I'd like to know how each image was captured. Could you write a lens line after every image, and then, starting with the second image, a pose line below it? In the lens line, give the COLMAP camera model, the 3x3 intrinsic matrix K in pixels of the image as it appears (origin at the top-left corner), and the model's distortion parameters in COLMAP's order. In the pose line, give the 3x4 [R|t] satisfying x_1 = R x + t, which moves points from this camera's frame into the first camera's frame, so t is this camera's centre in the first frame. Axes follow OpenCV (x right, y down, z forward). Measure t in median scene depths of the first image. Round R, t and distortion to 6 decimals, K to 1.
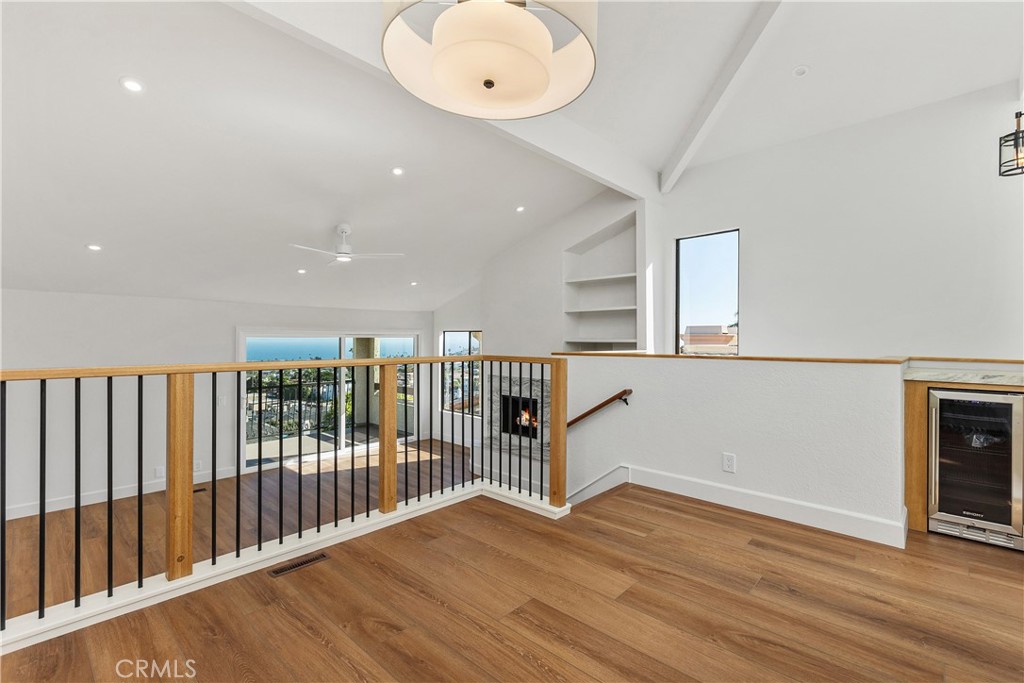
lens RADIAL K [[460.0, 0, 515.2], [0, 460.0, 336.7], [0, 0, 1]] dist [-0.003786, 0.001009]
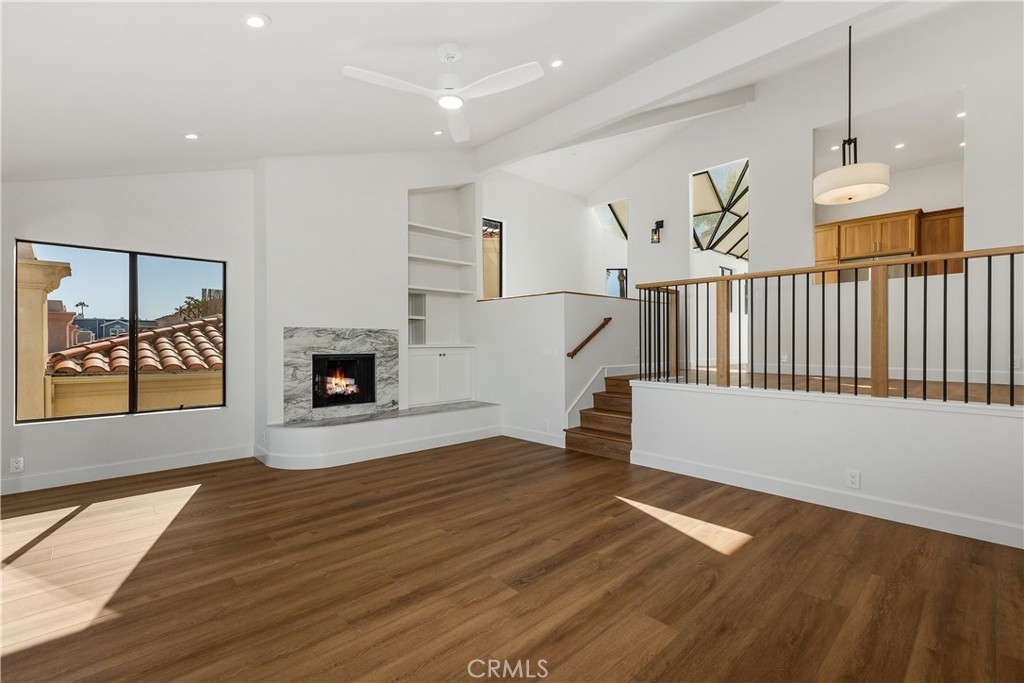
lens RADIAL K [[460.0, 0, 515.4], [0, 460.0, 343.2], [0, 0, 1]] dist [-0.003786, 0.001009]
pose [[0.054102, -0.009324, 0.998492, -0.755303], [-0.004994, 0.999941, 0.009609, 0.106276], [-0.998523, -0.005506, 0.054052, 0.692309]]
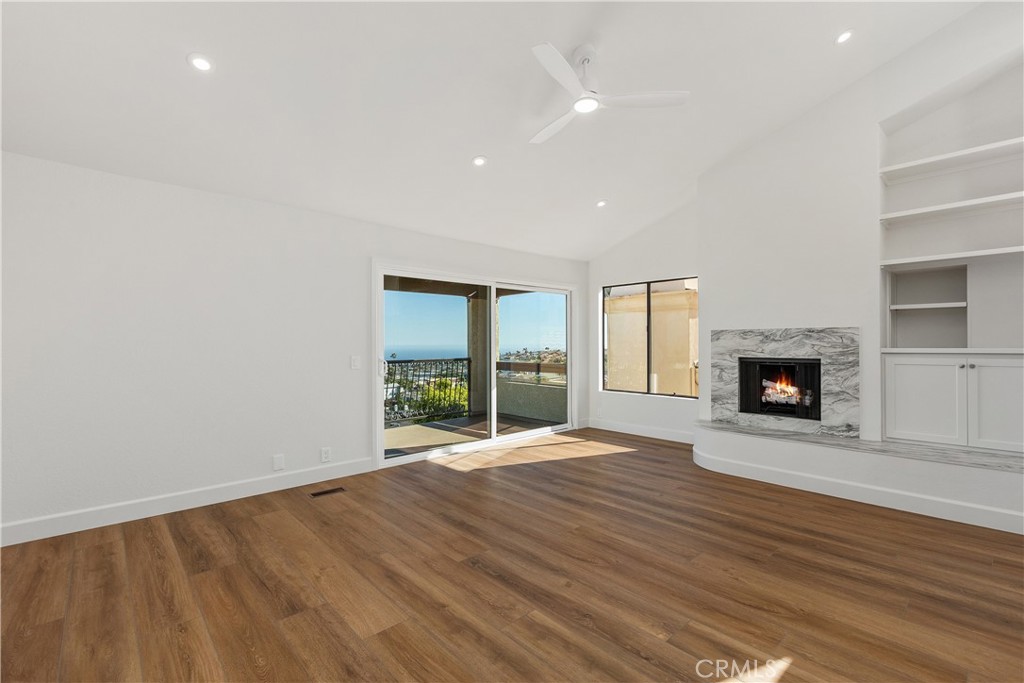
lens RADIAL K [[460.0, 0, 516.6], [0, 460.0, 339.9], [0, 0, 1]] dist [-0.003786, 0.001009]
pose [[0.996889, -0.008561, -0.078352, -0.326719], [0.008221, 0.999955, -0.004656, 0.106522], [0.078388, 0.003998, 0.996915, 0.311054]]
